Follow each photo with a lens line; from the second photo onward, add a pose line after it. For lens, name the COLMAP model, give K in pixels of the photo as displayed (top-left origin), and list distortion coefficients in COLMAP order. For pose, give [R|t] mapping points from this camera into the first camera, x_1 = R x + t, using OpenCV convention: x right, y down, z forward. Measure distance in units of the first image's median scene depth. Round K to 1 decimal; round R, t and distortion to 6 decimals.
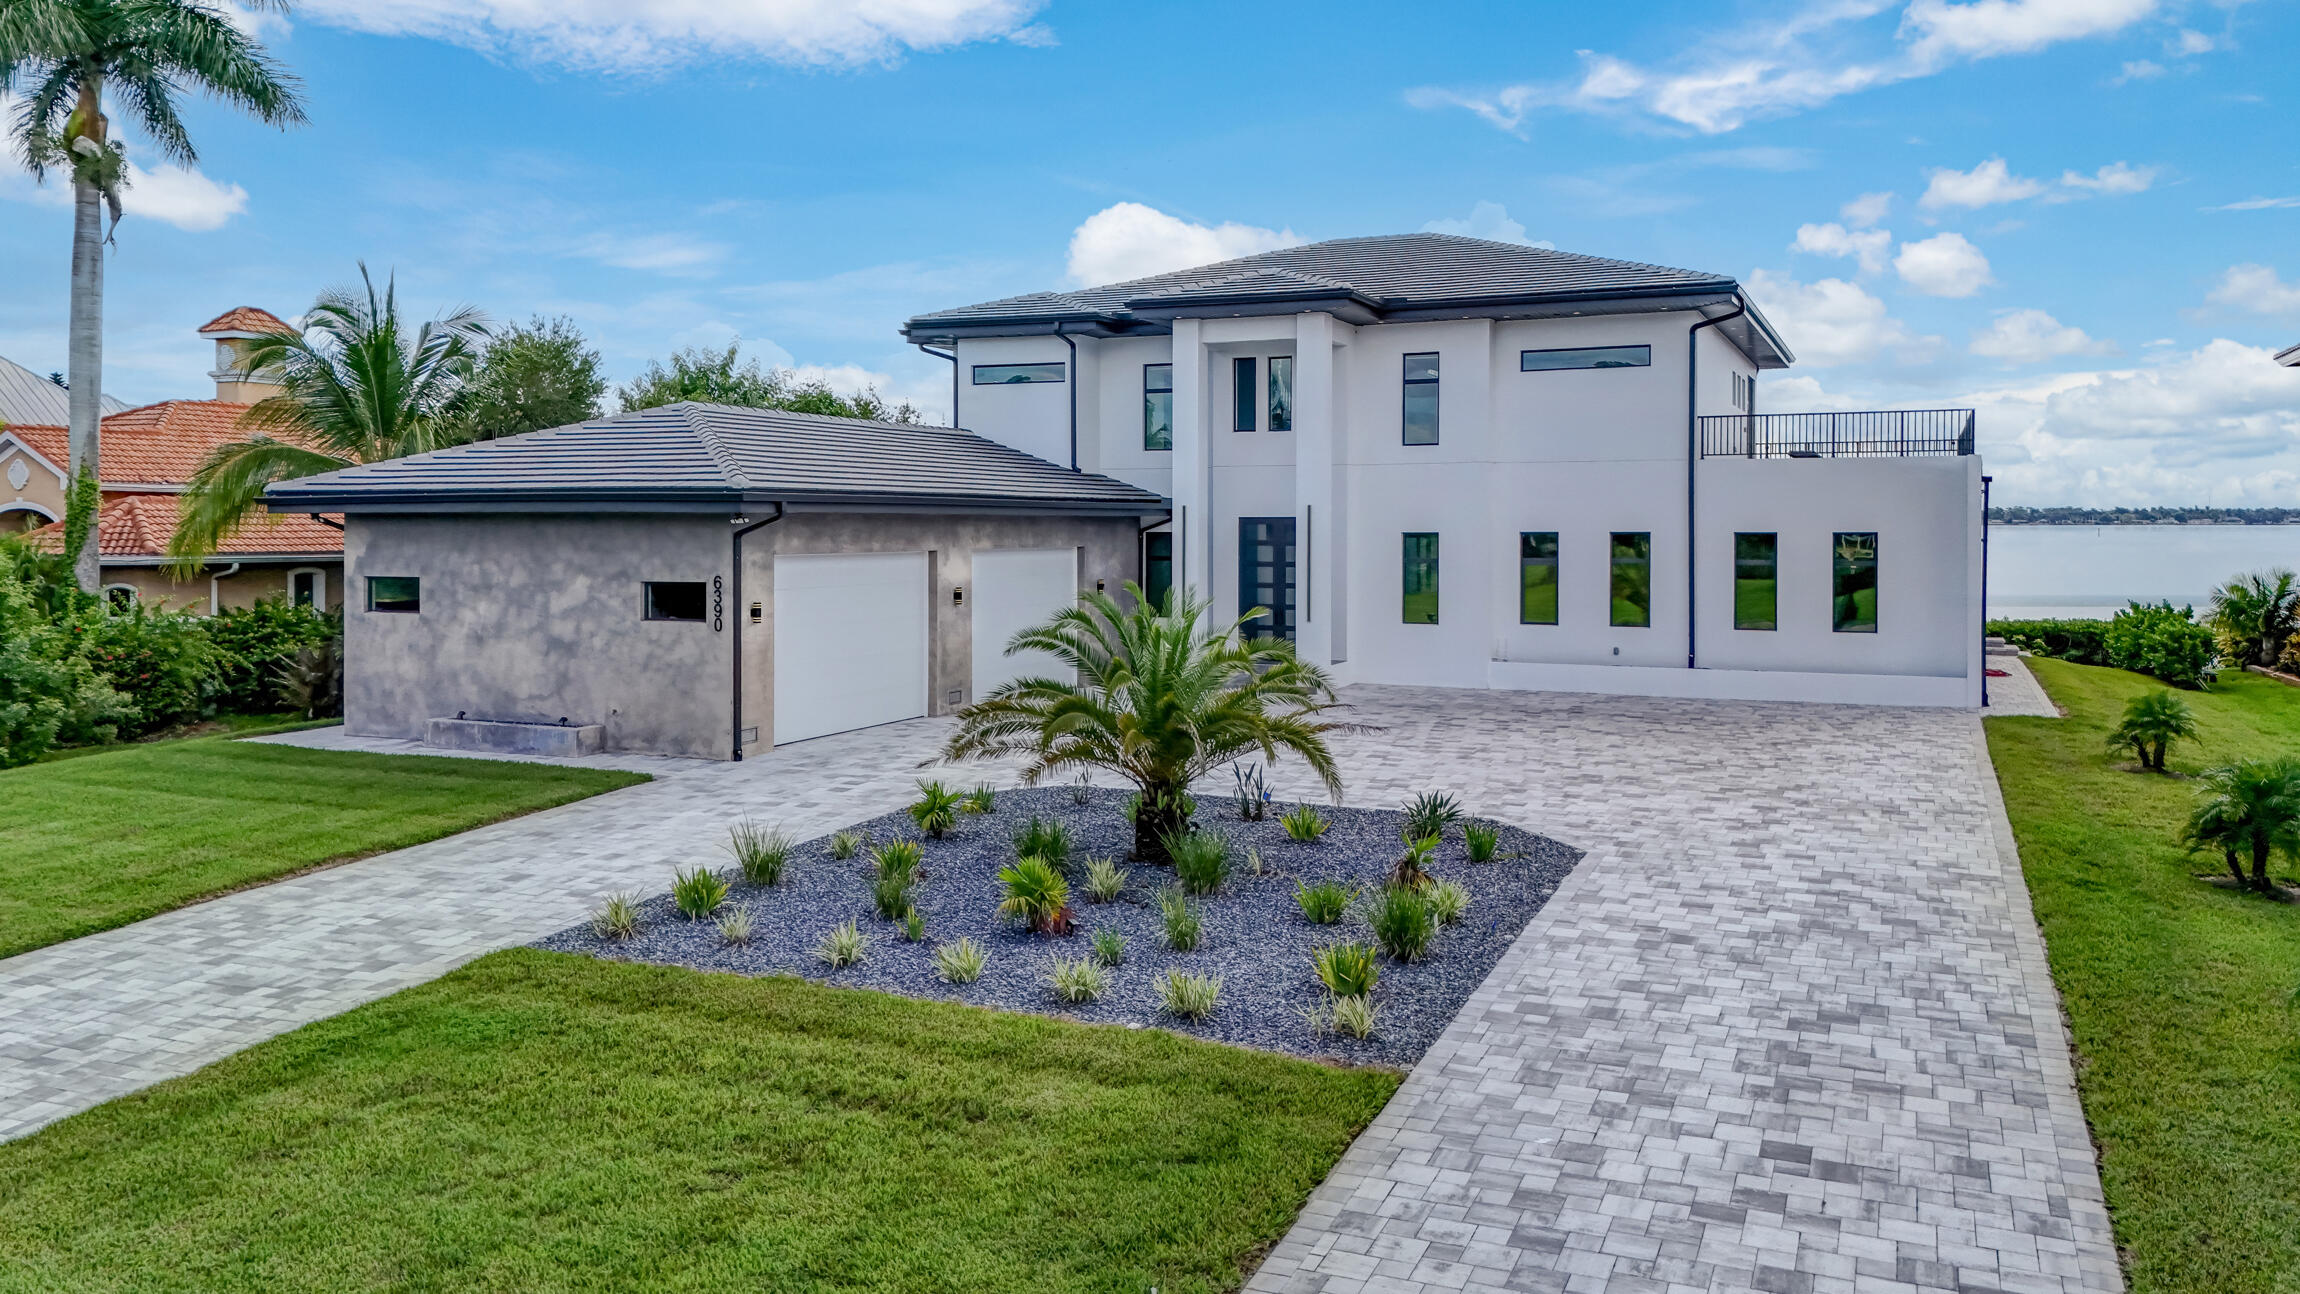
lens RADIAL K [[1717.5, 0, 1145.8], [0, 1717.5, 548.2], [0, 0, 1]] dist [0.088307, -0.001091]
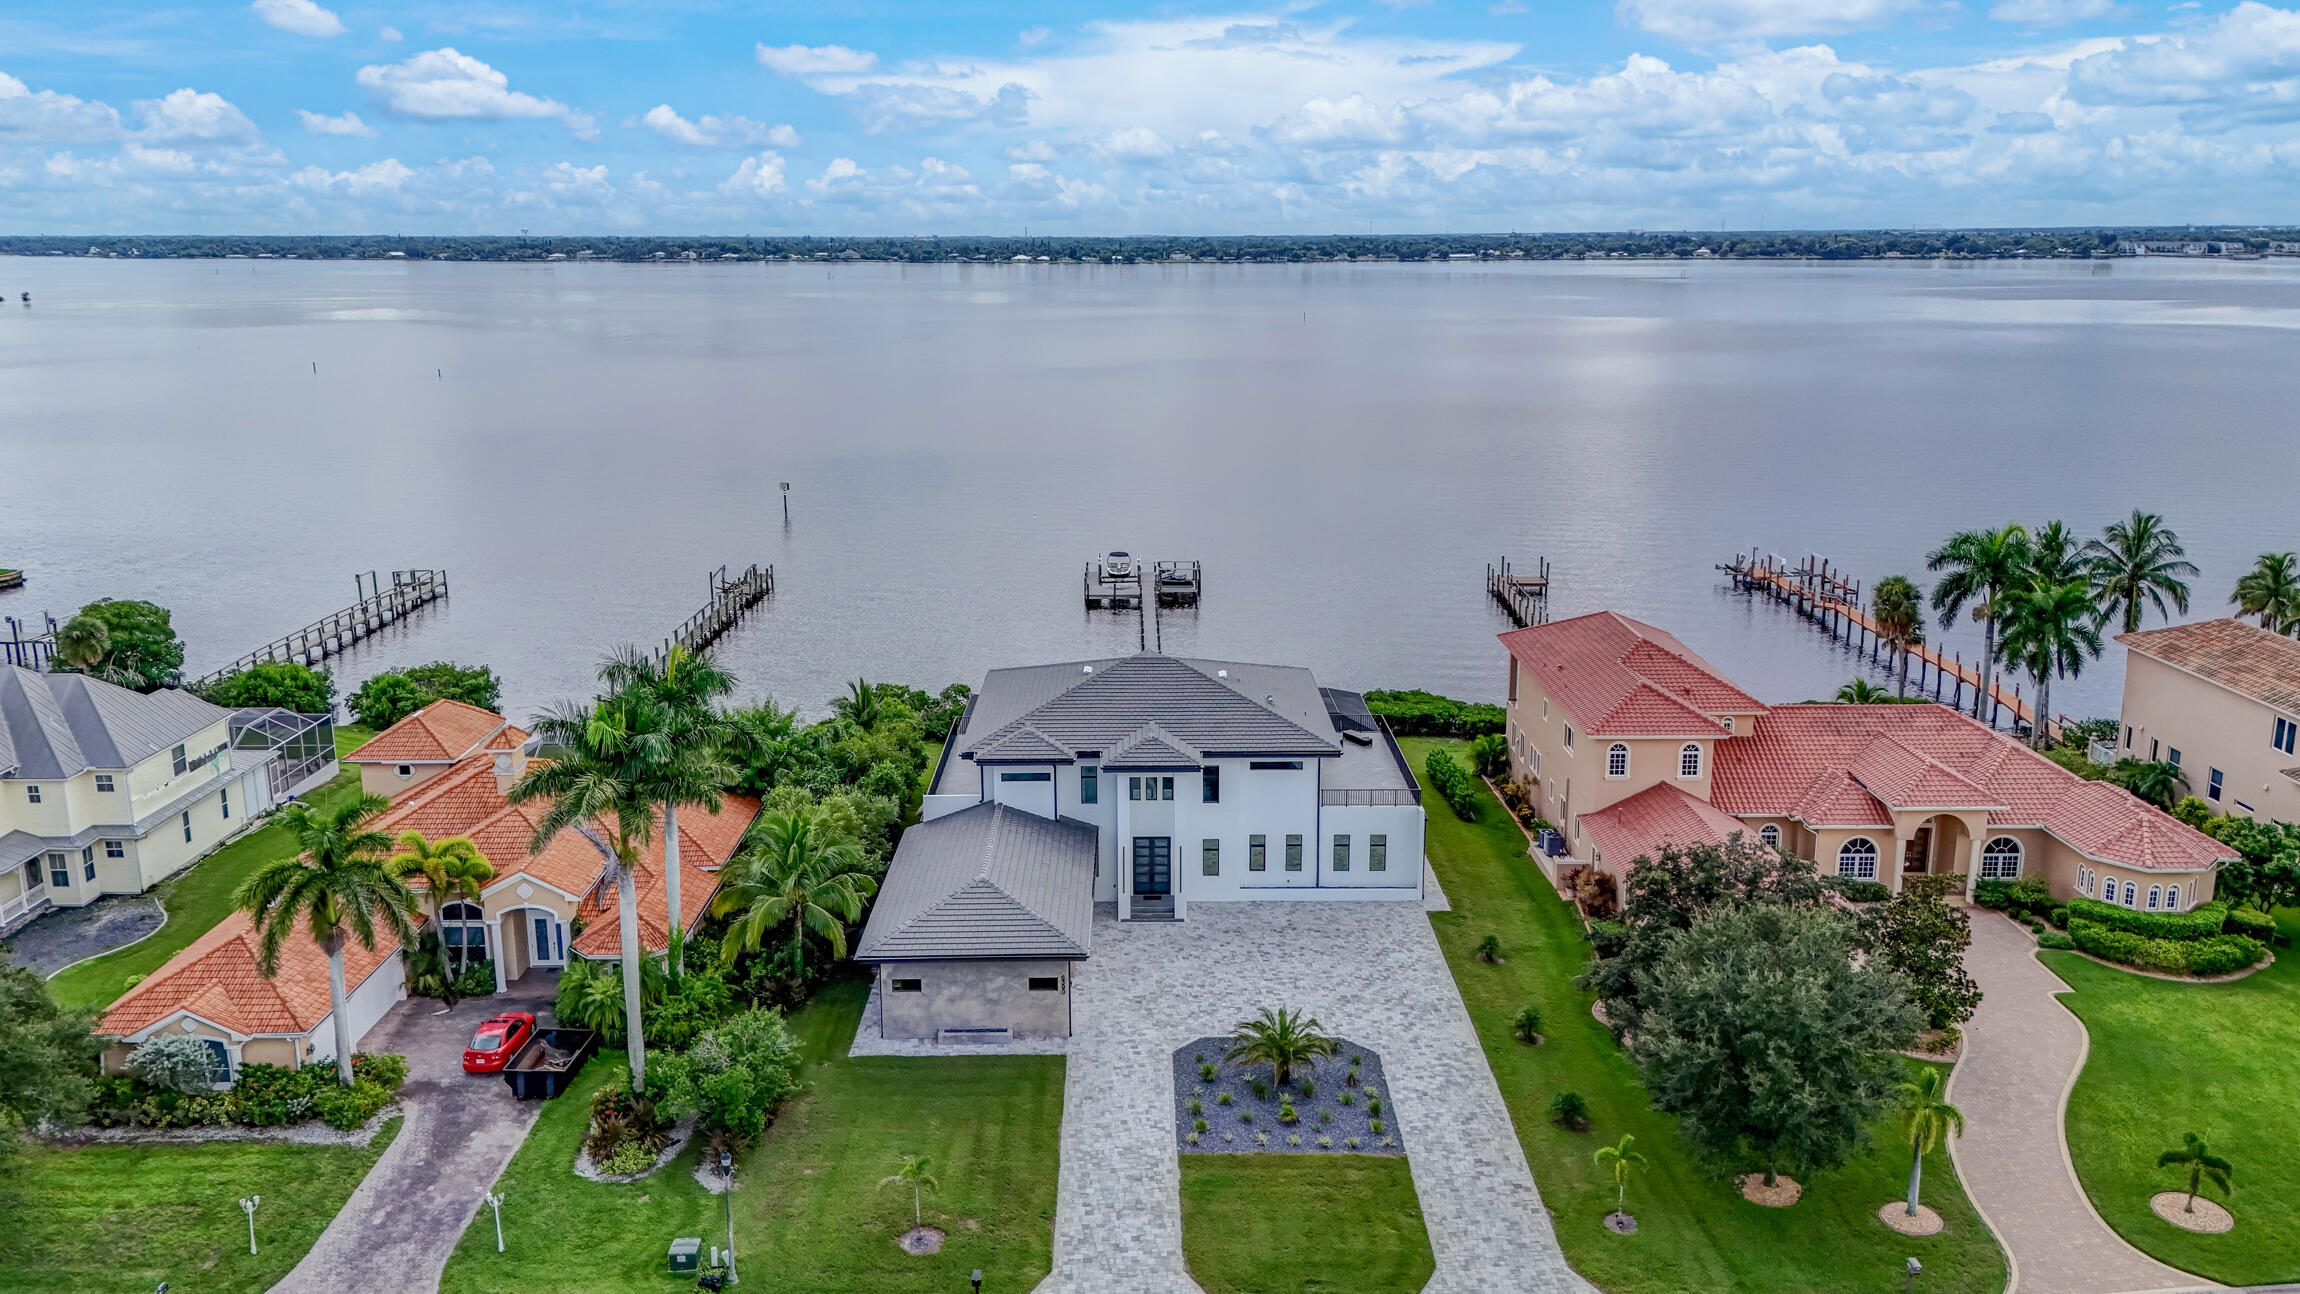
lens RADIAL K [[1700.6, 0, 1150.0], [0, 1700.6, 647.0], [0, 0, 1]] dist [0.057015, -0.009083]
pose [[0.906331, -0.095319, 0.411678, -1.113429], [0.007373, 0.977646, 0.210129, -0.994812], [-0.422504, -0.187411, 0.886774, -1.276917]]
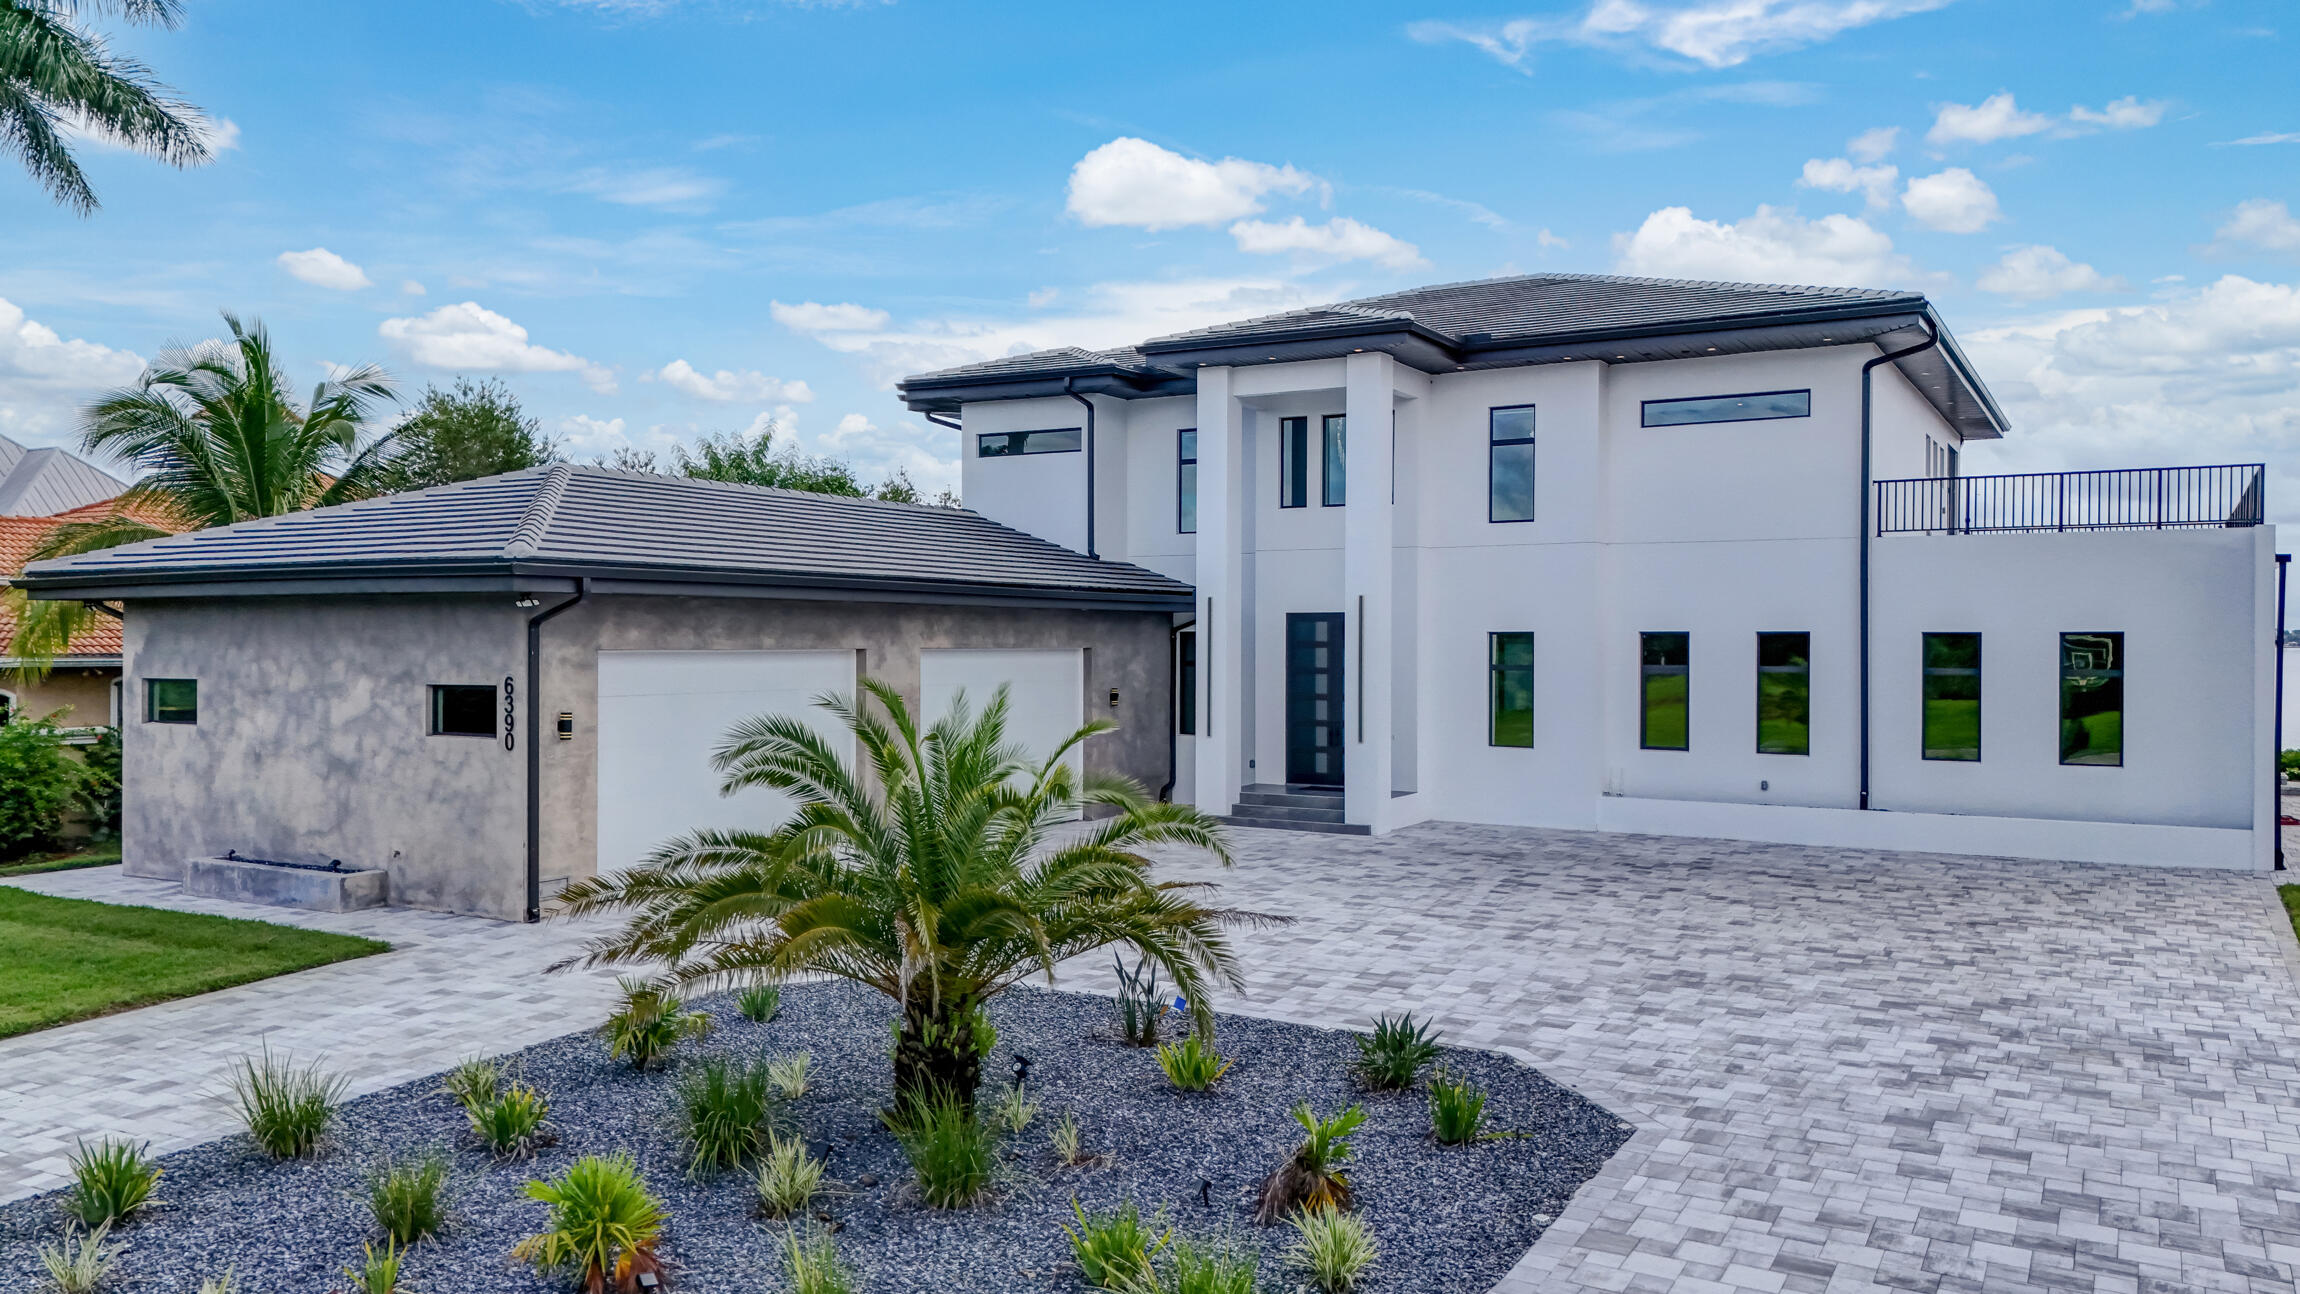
lens RADIAL K [[1700.6, 0, 1150.0], [0, 1700.6, 647.0], [0, 0, 1]] dist [0.057015, -0.009083]
pose [[0.994115, 0.002401, -0.108303, 0.104595], [-0.003703, 0.999923, -0.011822, 0.009942], [0.108266, 0.012154, 0.994048, 0.266018]]
